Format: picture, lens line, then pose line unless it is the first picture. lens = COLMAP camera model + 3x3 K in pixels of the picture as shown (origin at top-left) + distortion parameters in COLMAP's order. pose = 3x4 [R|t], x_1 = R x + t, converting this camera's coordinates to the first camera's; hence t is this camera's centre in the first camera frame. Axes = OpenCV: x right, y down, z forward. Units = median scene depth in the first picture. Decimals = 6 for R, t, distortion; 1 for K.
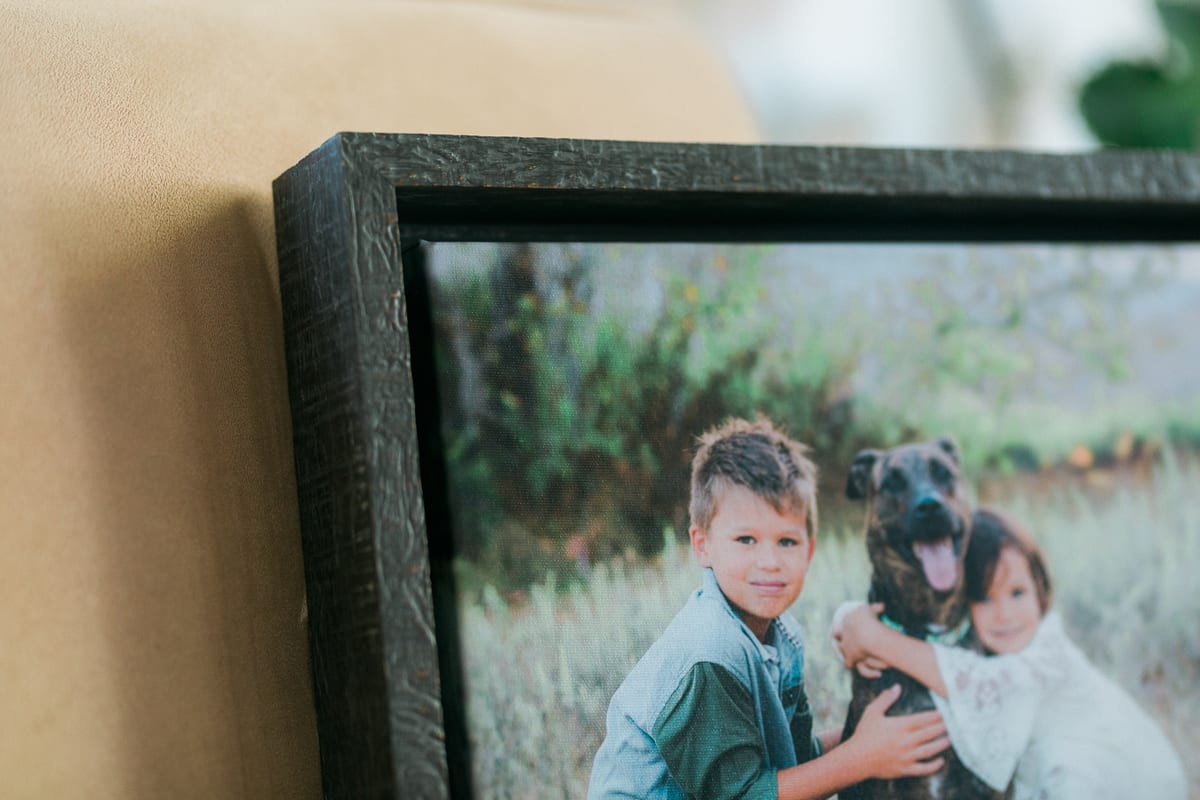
lens RADIAL K [[2908.5, 0, 600.0], [0, 2908.5, 400.0], [0, 0, 1]] dist [-0.028856, 0.863030]
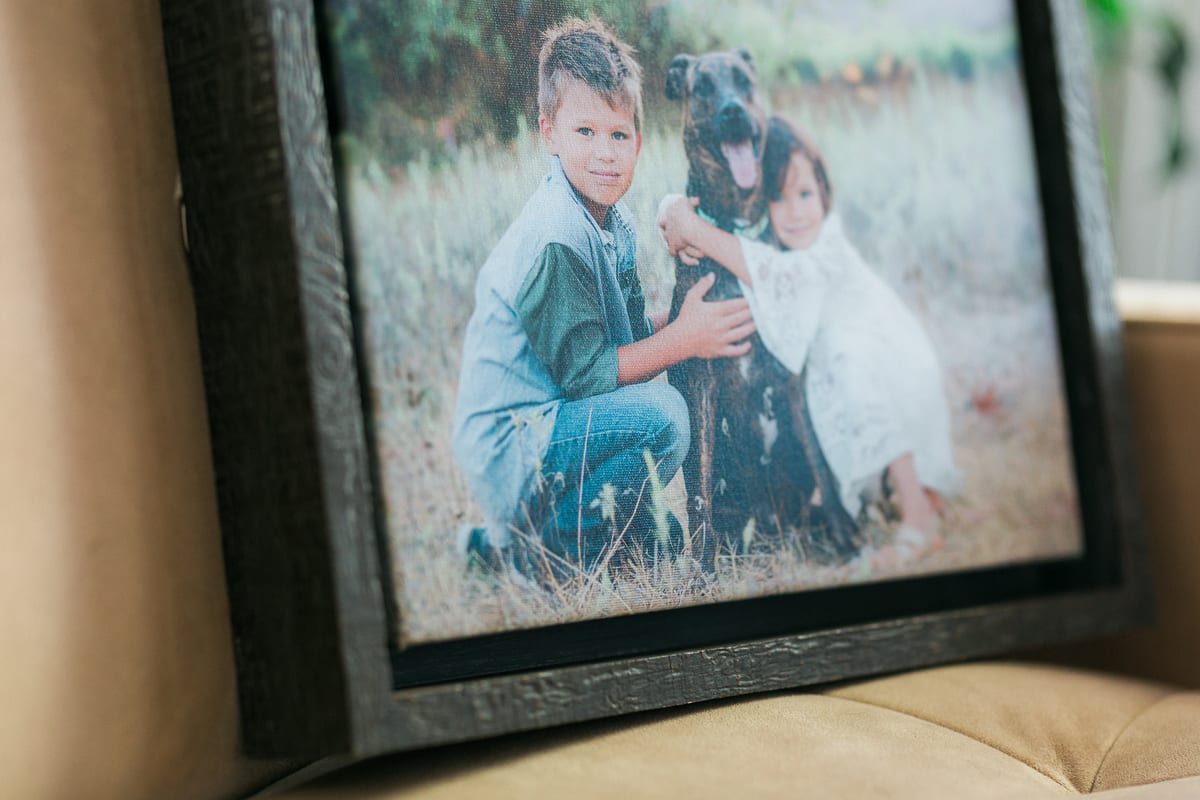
lens RADIAL K [[2908.5, 0, 600.0], [0, 2908.5, 400.0], [0, 0, 1]] dist [-0.028856, 0.863030]
pose [[0.969410, -0.005398, 0.245387, -0.205537], [-0.010524, 0.997925, 0.063529, 0.078685], [-0.245221, -0.064168, 0.967341, -0.031070]]
